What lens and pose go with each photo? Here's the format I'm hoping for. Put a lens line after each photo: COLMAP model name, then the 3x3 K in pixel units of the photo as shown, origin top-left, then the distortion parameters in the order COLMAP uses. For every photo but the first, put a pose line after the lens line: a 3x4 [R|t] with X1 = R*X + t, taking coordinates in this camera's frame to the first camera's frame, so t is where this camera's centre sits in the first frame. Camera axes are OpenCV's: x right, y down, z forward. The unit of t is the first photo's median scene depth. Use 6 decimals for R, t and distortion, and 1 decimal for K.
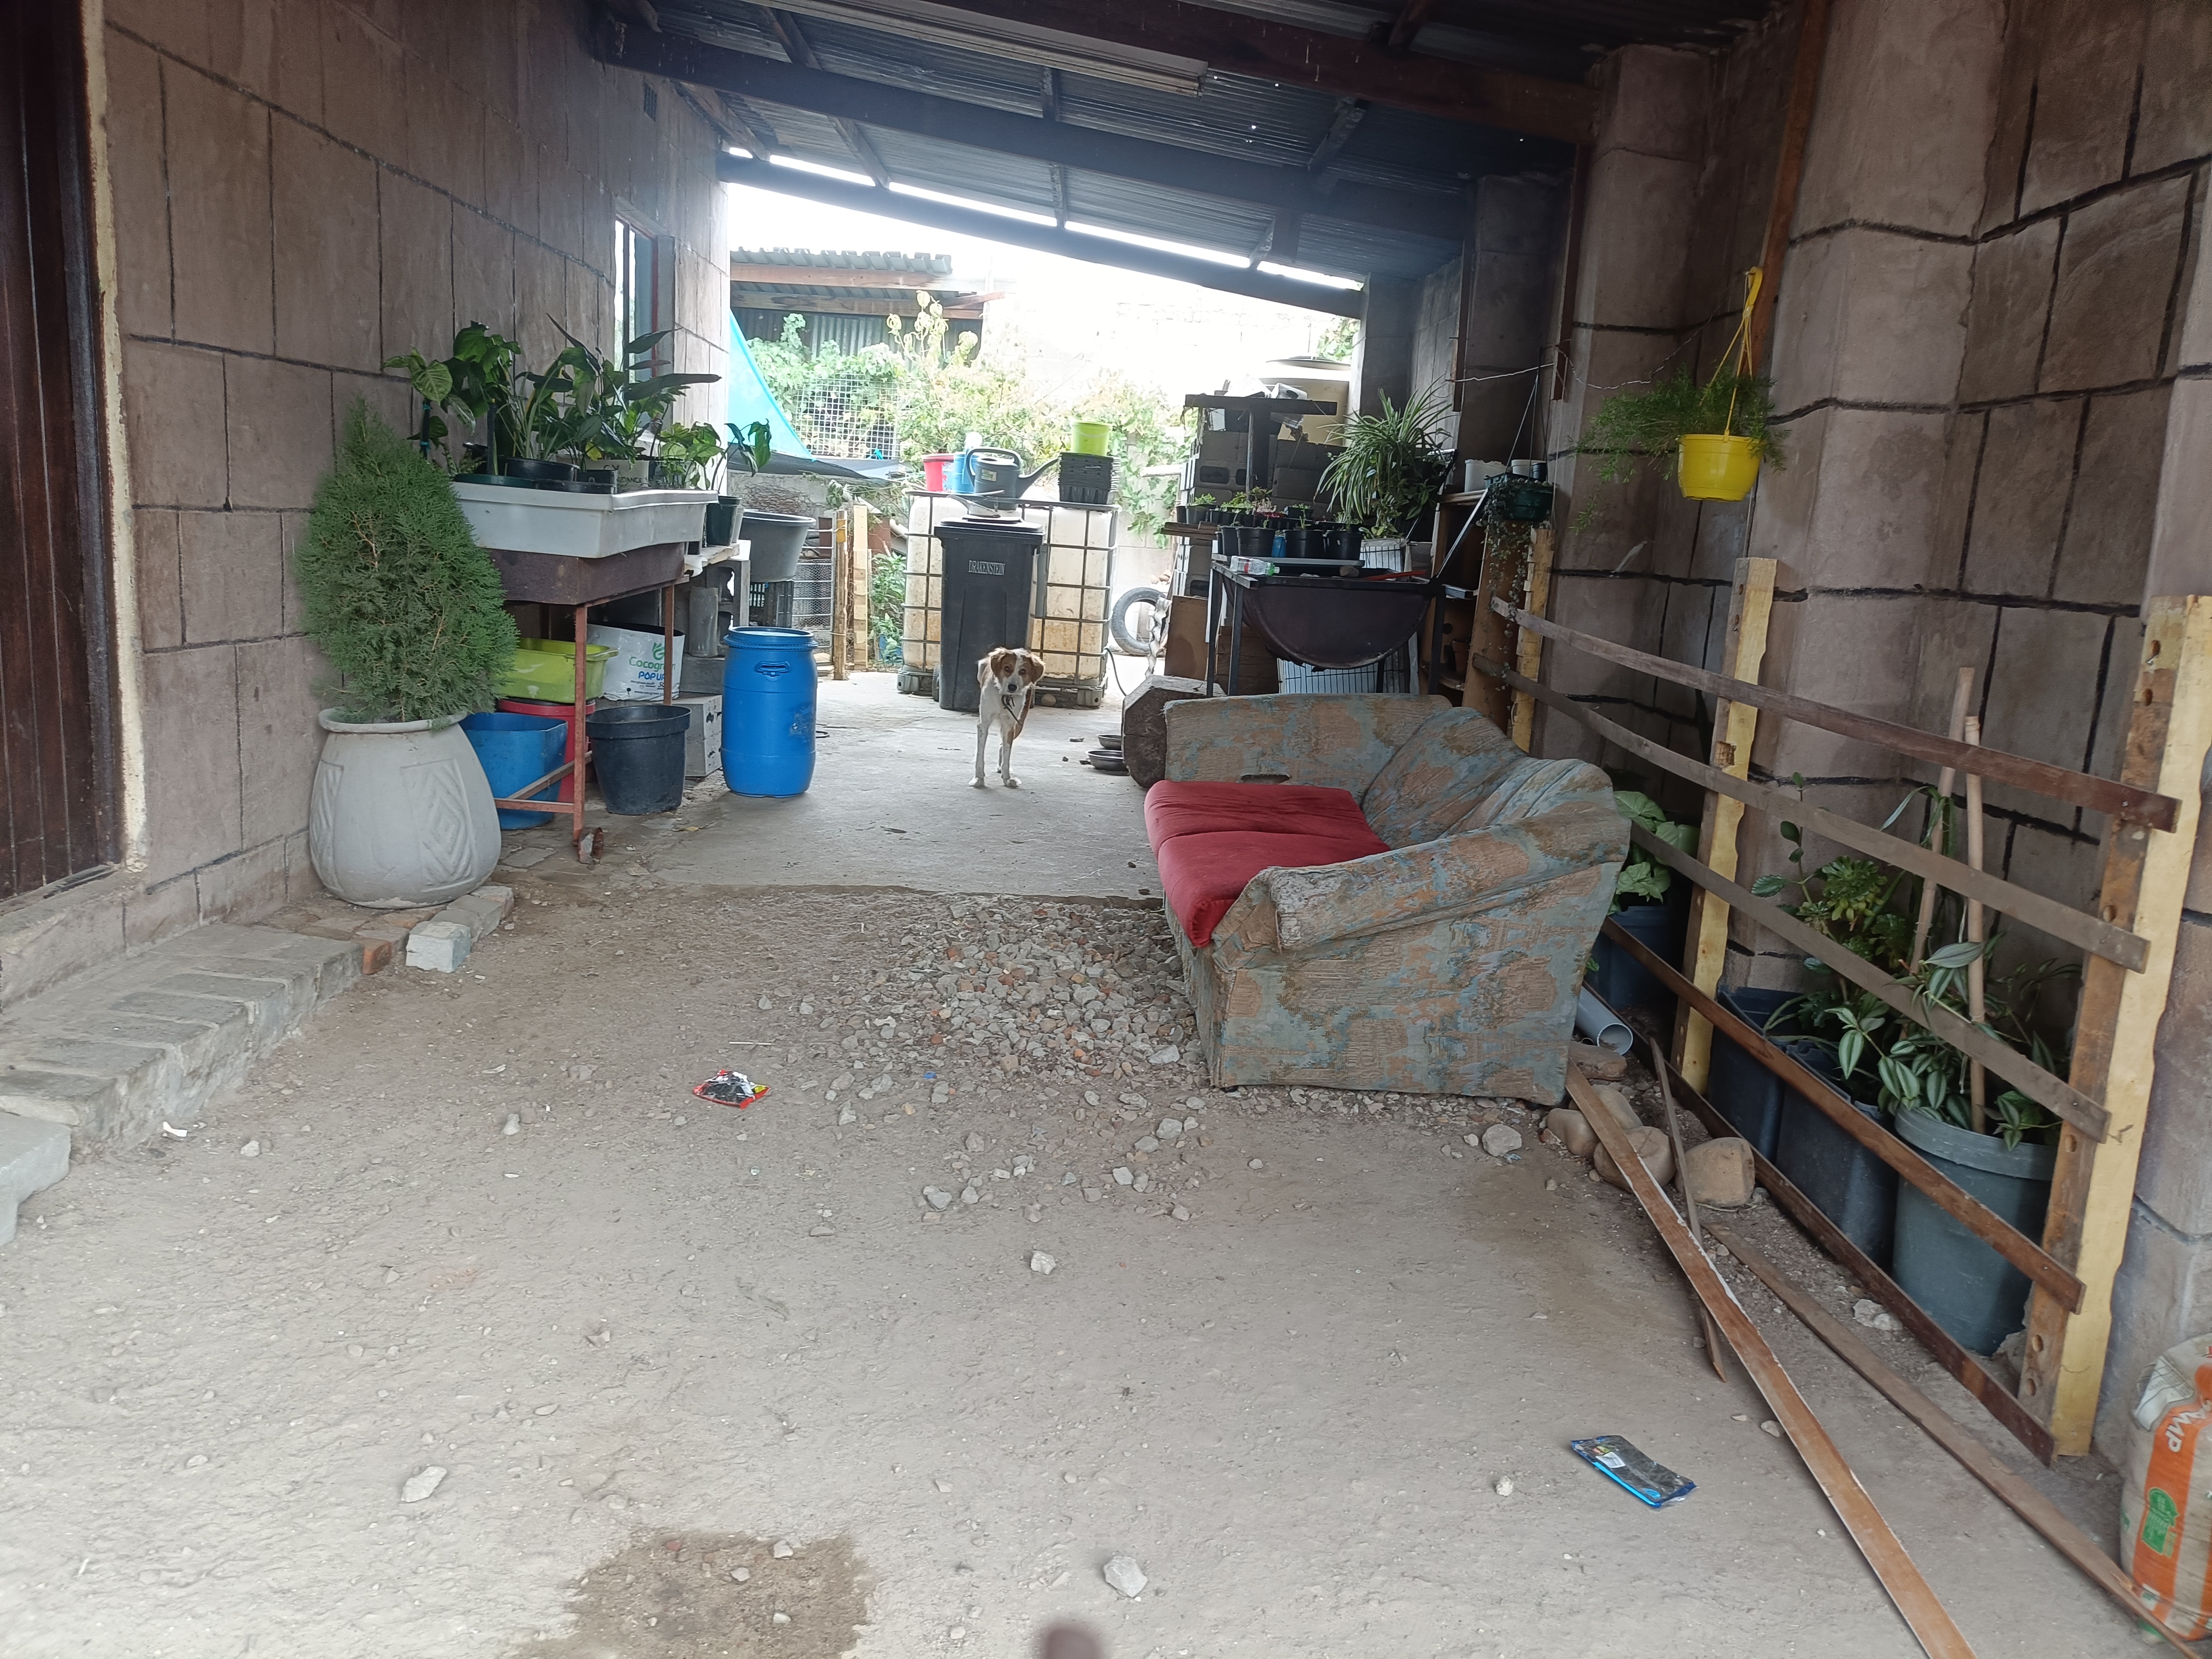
lens RADIAL K [[1598.9, 0, 1073.1], [0, 1598.9, 864.5], [0, 0, 1]] dist [0.027285, -0.002396]
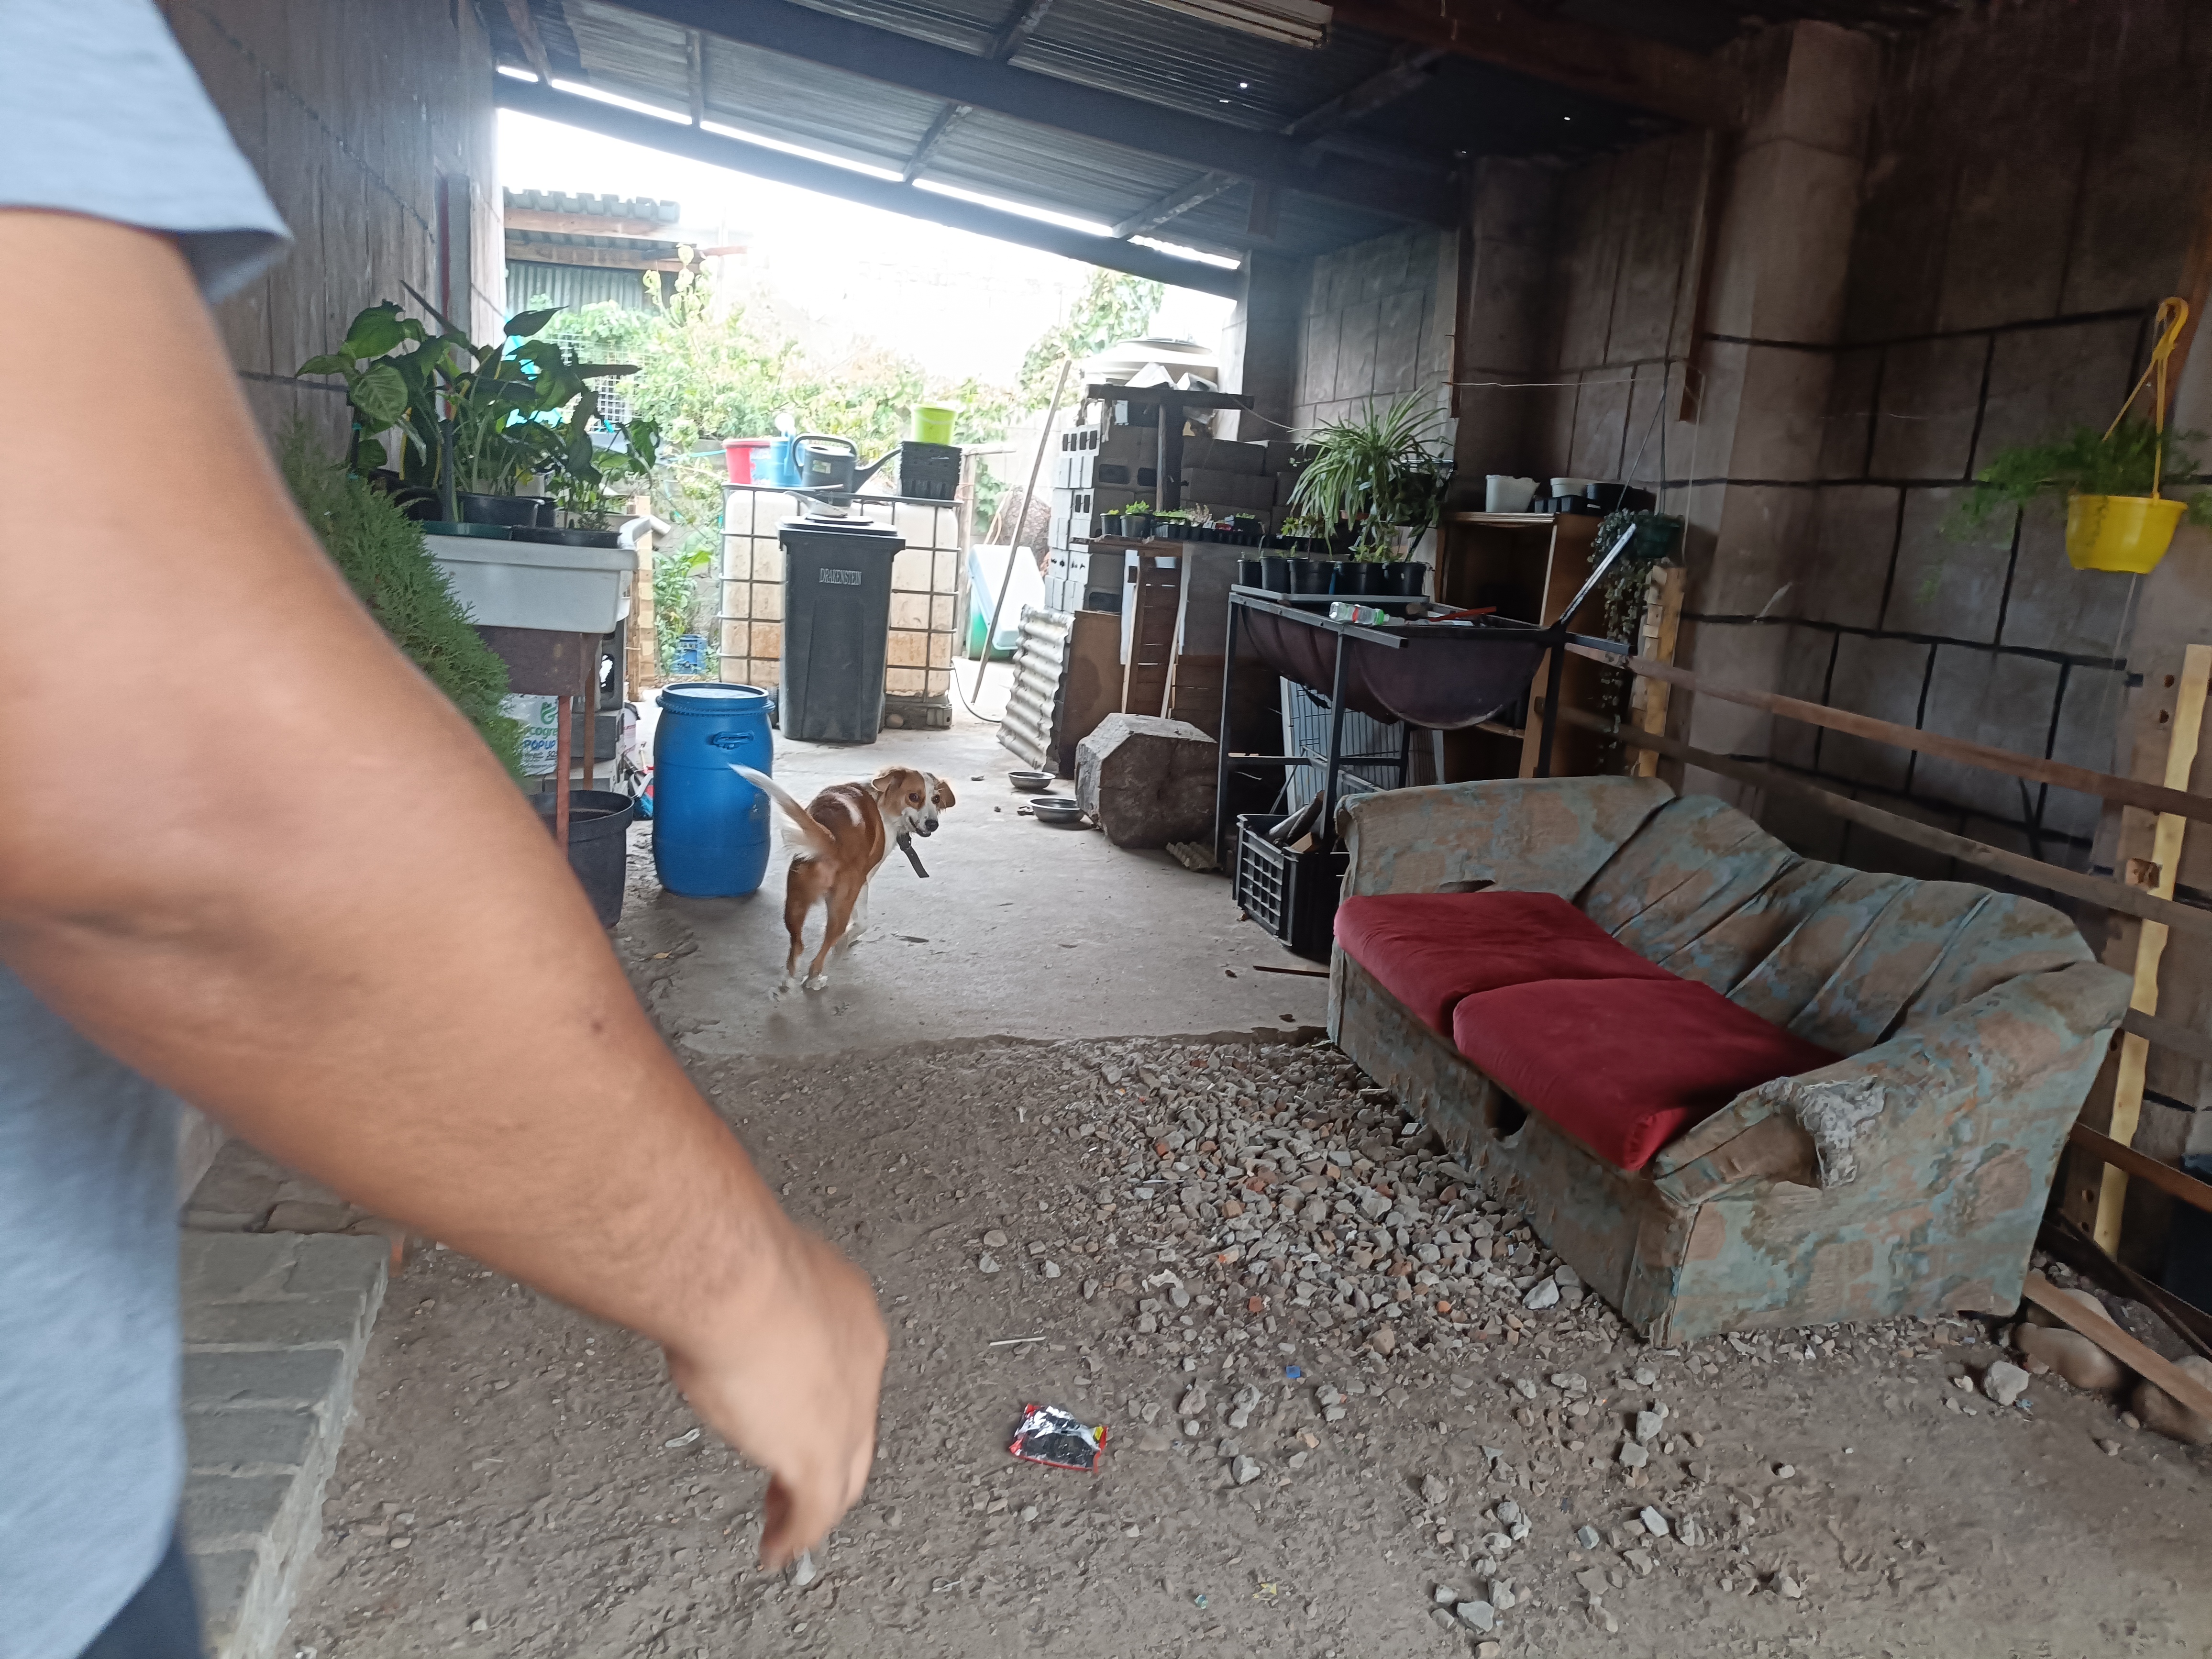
lens RADIAL K [[1615.4, 0, 1087.0], [0, 1615.4, 856.5], [0, 0, 1]] dist [0.029543, -0.009892]
pose [[0.972073, -0.050455, 0.229189, -0.238587], [0.046055, 0.998638, 0.024510, -0.089426], [-0.230114, -0.013270, 0.973073, 0.209342]]
